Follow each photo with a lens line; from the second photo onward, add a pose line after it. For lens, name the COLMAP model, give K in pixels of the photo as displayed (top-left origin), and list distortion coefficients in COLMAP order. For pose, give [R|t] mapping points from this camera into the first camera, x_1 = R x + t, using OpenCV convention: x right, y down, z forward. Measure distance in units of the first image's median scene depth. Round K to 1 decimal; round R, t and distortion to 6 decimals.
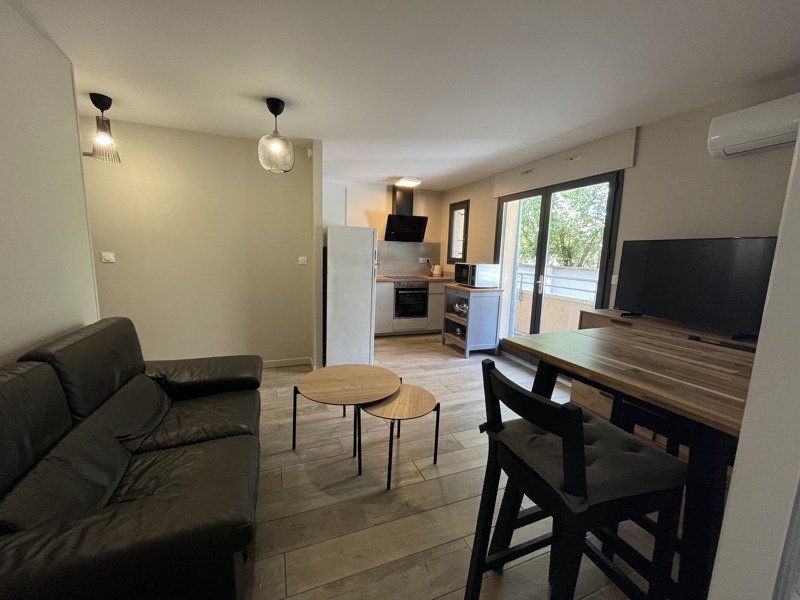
lens RADIAL K [[323.7, 0, 399.3], [0, 323.7, 298.2], [0, 0, 1]] dist [-0.002633, 0.000094]
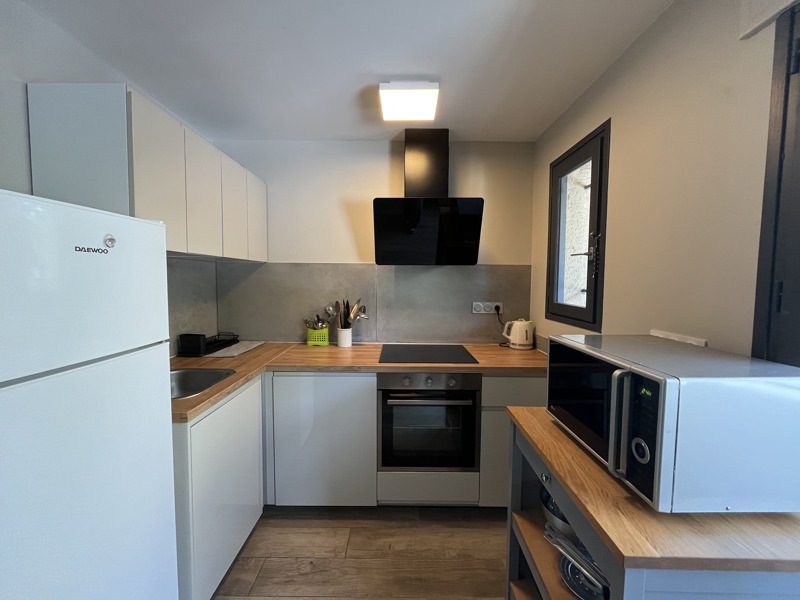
lens RADIAL K [[323.7, 0, 404.4], [0, 323.7, 299.6], [0, 0, 1]] dist [-0.002633, 0.000094]
pose [[0.935091, -0.002316, -0.354401, 0.132365], [-0.030346, 0.995783, -0.086576, -0.093433], [0.353107, 0.091711, 0.931077, 0.608261]]
